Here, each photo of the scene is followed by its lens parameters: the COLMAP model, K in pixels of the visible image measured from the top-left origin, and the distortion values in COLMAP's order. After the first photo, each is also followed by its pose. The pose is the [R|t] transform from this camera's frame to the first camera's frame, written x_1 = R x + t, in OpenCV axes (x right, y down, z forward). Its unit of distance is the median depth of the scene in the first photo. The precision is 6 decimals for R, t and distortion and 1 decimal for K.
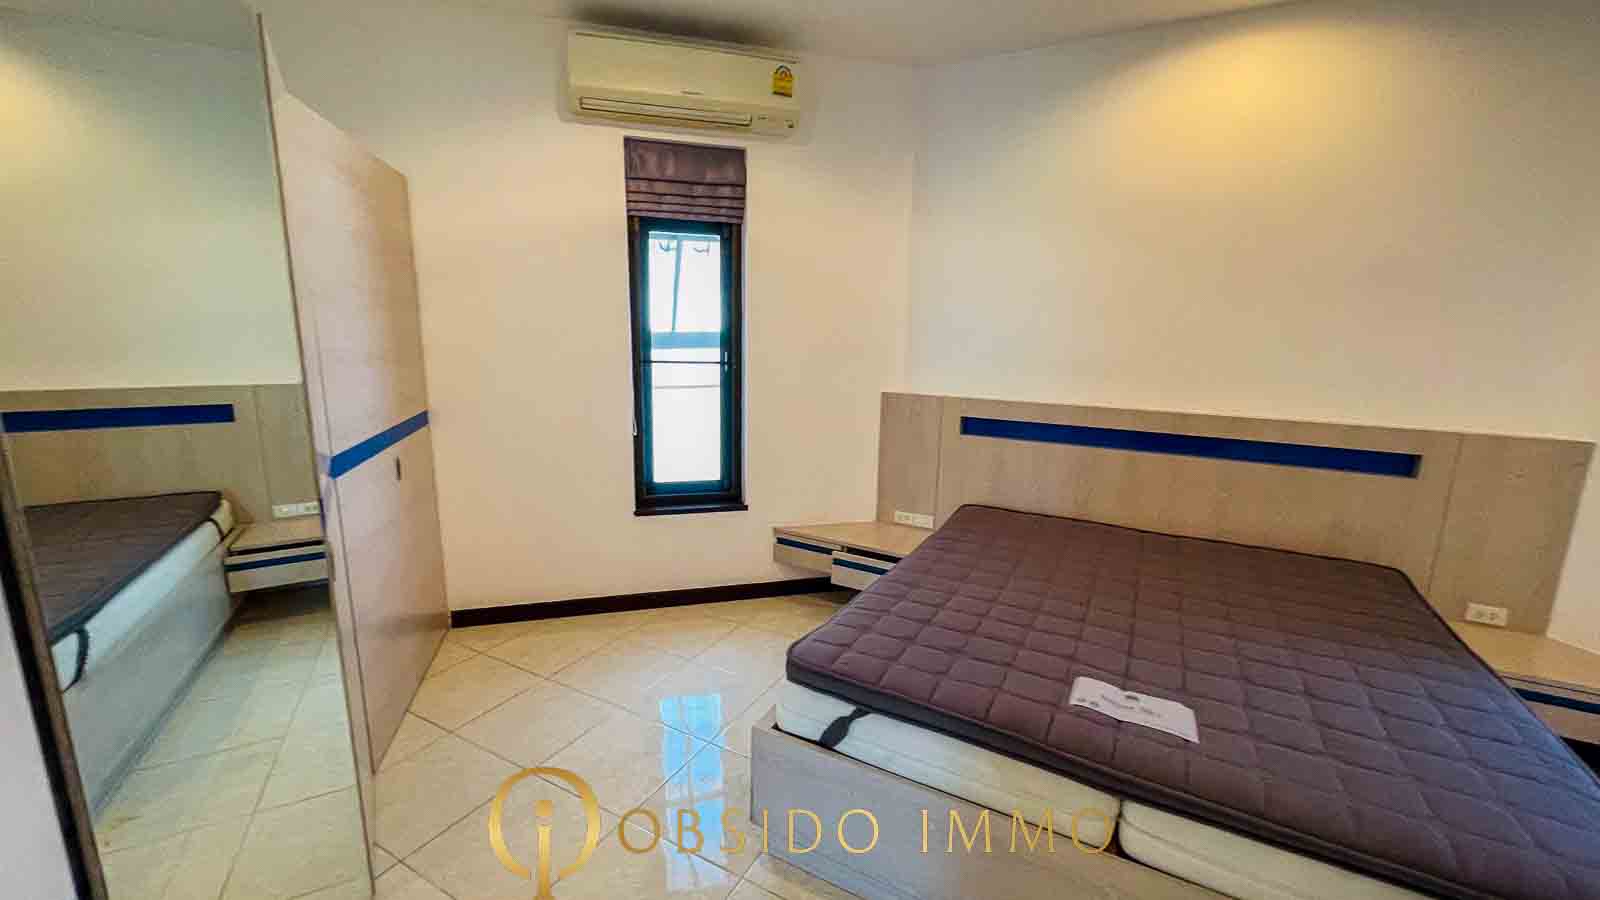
lens RADIAL K [[644.9, 0, 801.6], [0, 644.9, 452.7], [0, 0, 1]] dist [-0.000244, -0.000823]
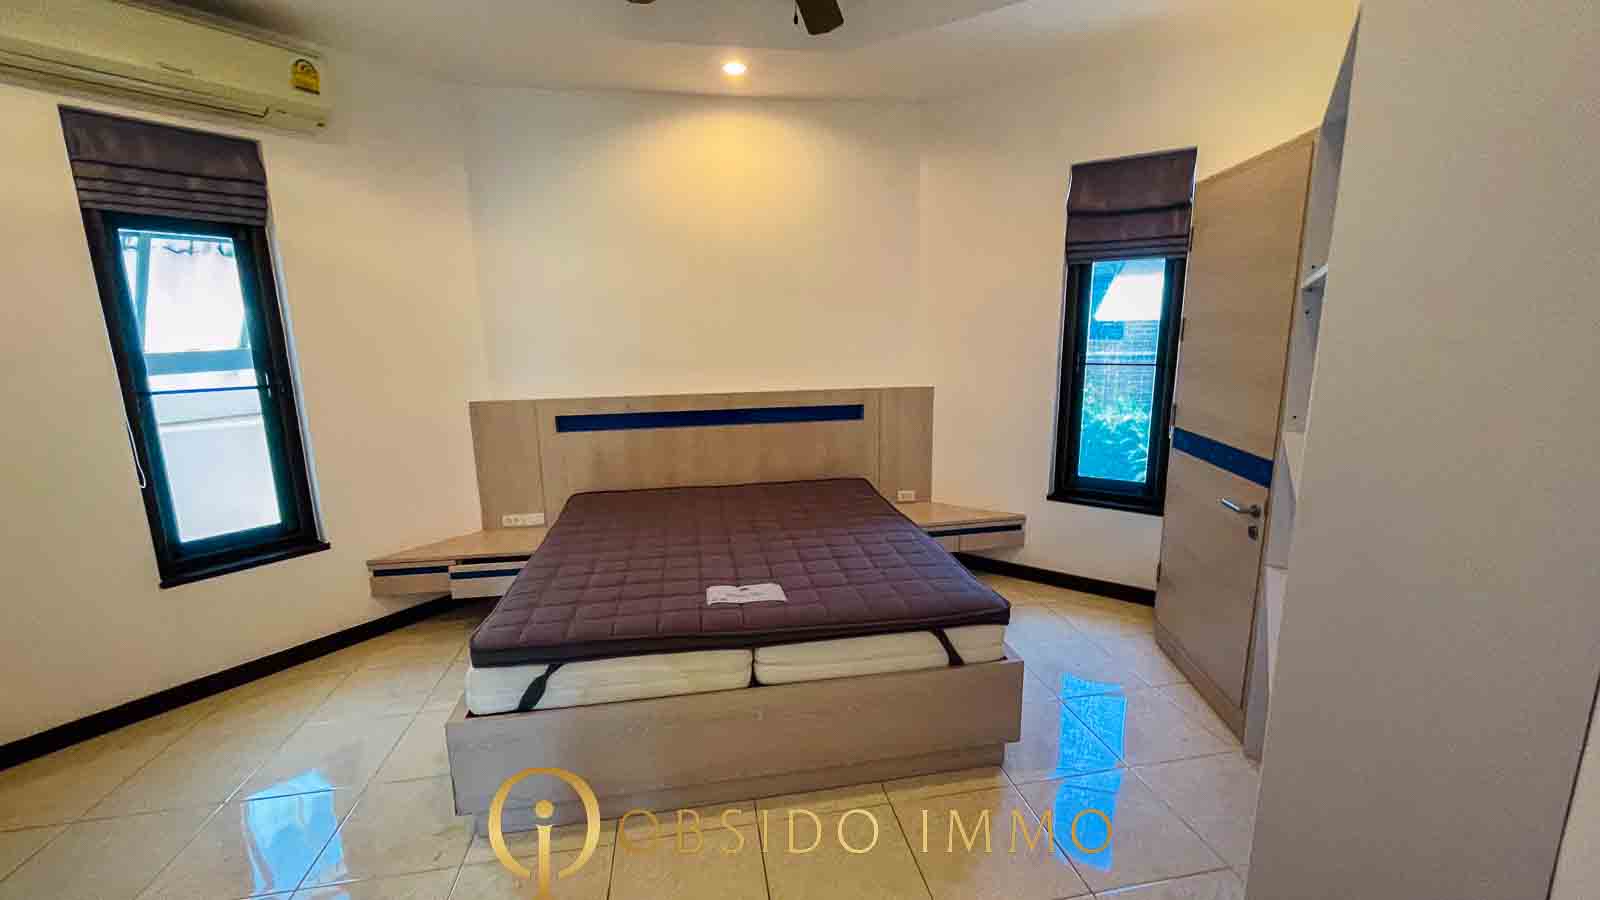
lens RADIAL K [[644.9, 0, 801.6], [0, 644.9, 452.7], [0, 0, 1]] dist [-0.000244, -0.000823]
pose [[0.774900, -0.152089, 0.613514, -0.116471], [0.152428, 0.986938, 0.052136, 0.012528], [-0.613430, 0.053116, 0.787961, -0.118636]]
